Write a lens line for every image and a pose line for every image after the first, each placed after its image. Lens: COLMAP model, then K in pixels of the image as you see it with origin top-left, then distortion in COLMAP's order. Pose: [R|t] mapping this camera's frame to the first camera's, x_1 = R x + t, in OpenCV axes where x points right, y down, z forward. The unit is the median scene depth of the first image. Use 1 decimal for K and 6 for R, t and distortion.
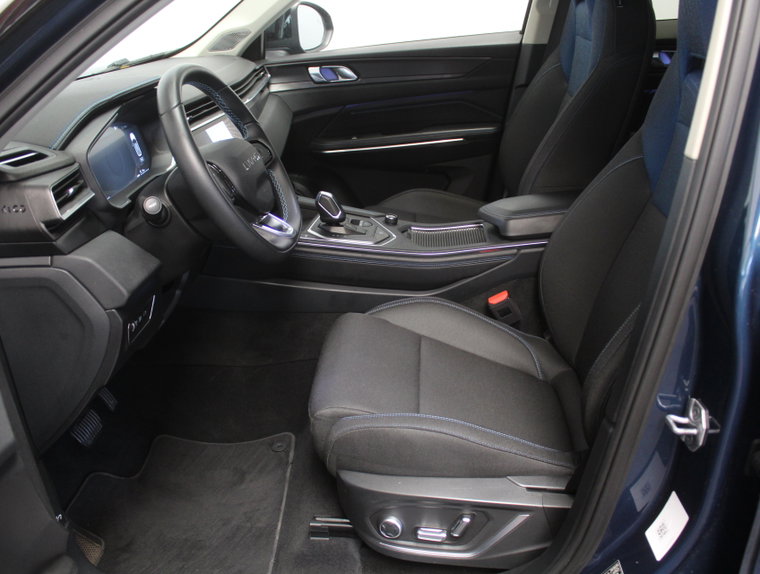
lens RADIAL K [[719.8, 0, 379.0], [0, 719.8, 288.6], [0, 0, 1]] dist [-0.094161, 0.000000]
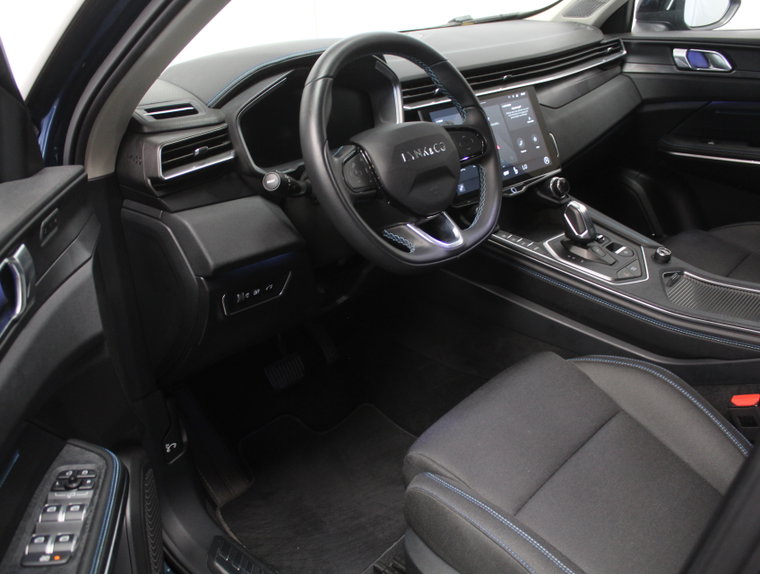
lens RADIAL K [[719.8, 0, 371.9], [0, 719.8, 308.3], [0, 0, 1]] dist [-0.094161, 0.000000]
pose [[0.774992, 0.297822, -0.557396, 0.217725], [-0.249789, 0.954531, 0.162713, -0.086985], [0.580511, 0.013131, 0.814146, 0.186163]]
